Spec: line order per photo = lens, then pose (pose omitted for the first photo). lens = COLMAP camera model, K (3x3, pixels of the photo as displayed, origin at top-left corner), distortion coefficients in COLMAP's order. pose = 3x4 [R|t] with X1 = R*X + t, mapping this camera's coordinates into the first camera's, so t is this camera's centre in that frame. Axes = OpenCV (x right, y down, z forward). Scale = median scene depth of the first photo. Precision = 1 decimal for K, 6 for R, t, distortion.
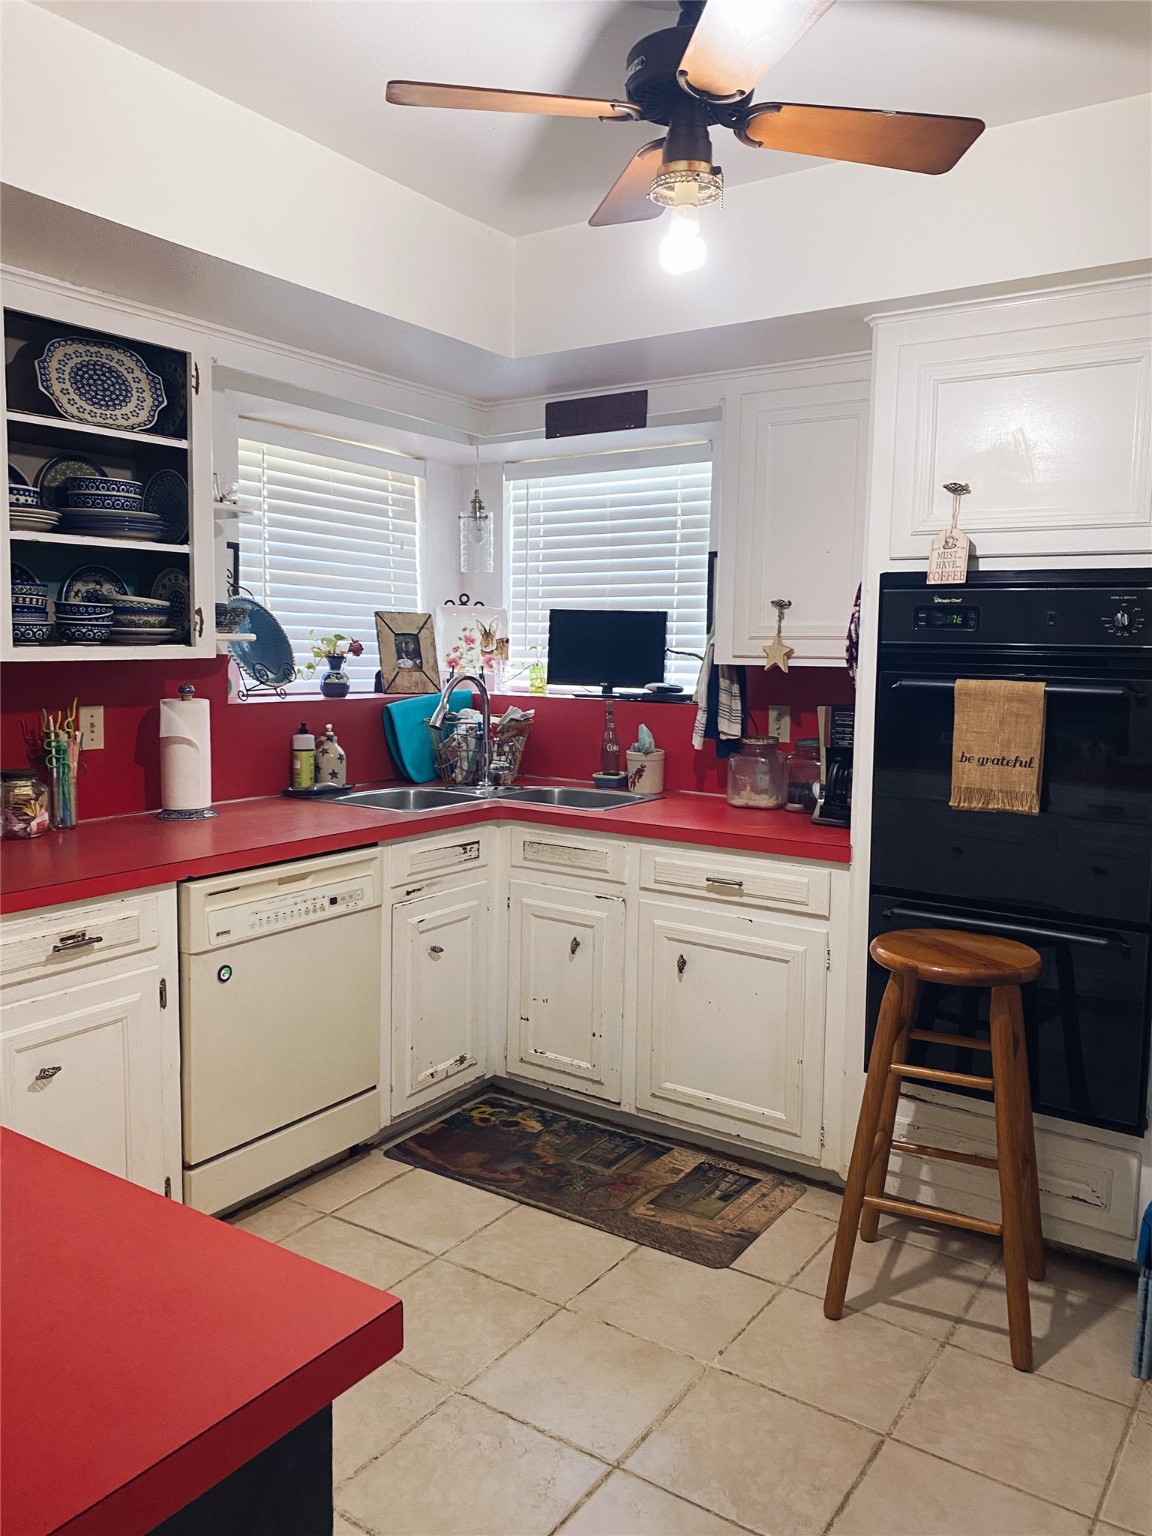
lens RADIAL K [[1164.4, 0, 576.0], [0, 1164.4, 768.0], [0, 0, 1]] dist [0.118086, -0.189047]
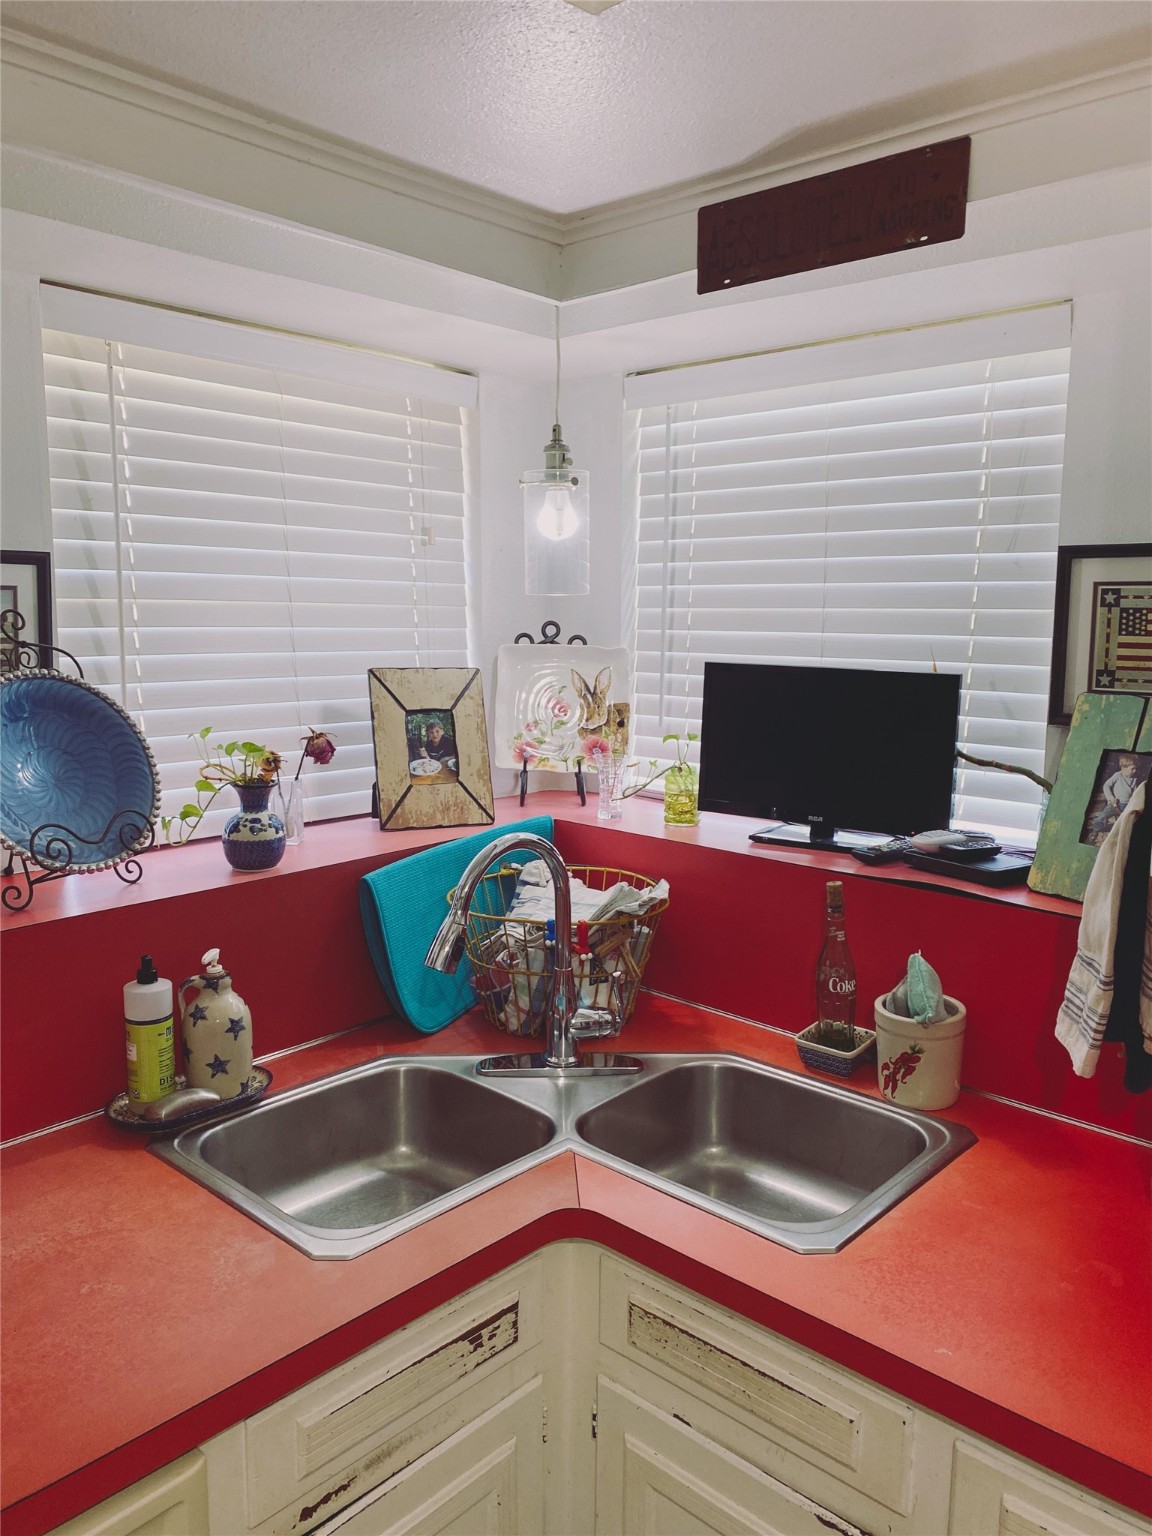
lens RADIAL K [[1164.4, 0, 576.0], [0, 1164.4, 768.0], [0, 0, 1]] dist [0.118086, -0.189047]
pose [[0.990175, 0.011809, -0.139336, -0.007502], [-0.006456, 0.999226, 0.038805, -0.113681], [0.139686, -0.037524, 0.989485, 0.511615]]
